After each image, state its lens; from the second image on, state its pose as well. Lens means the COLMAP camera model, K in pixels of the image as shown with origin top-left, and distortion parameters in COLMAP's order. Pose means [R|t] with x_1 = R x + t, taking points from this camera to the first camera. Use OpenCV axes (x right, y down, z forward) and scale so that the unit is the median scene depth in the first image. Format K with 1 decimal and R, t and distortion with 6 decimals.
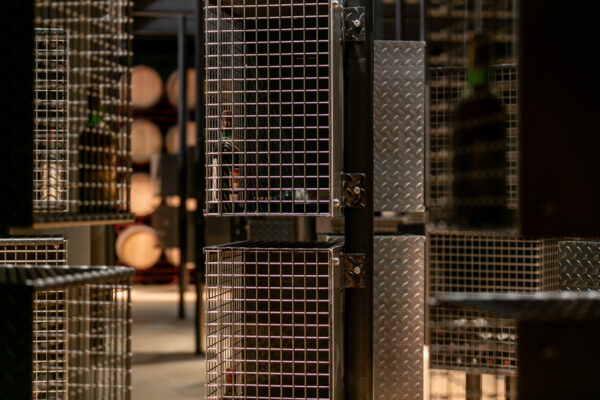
lens RADIAL K [[1213.7, 0, 300.0], [0, 1213.7, 200.0], [0, 0, 1]] dist [0.005707, 0.004955]
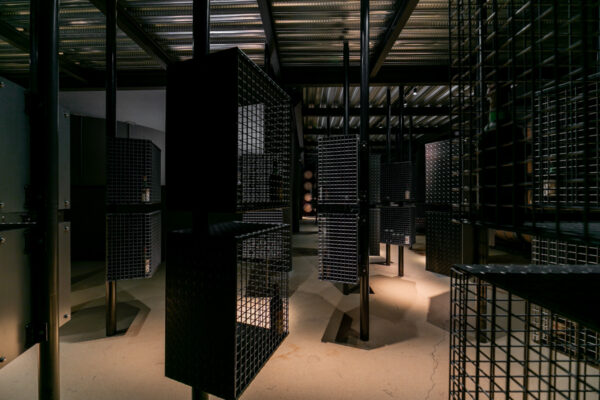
lens RADIAL K [[242.4, 0, 300.0], [0, 242.4, 200.0], [0, 0, 1]] dist [0.000033, -0.010939]
pose [[0.986192, 0.001117, -0.165601, -0.016083], [-0.000270, 0.999987, 0.005137, -0.001246], [0.165604, -0.005021, 0.986179, 0.329496]]
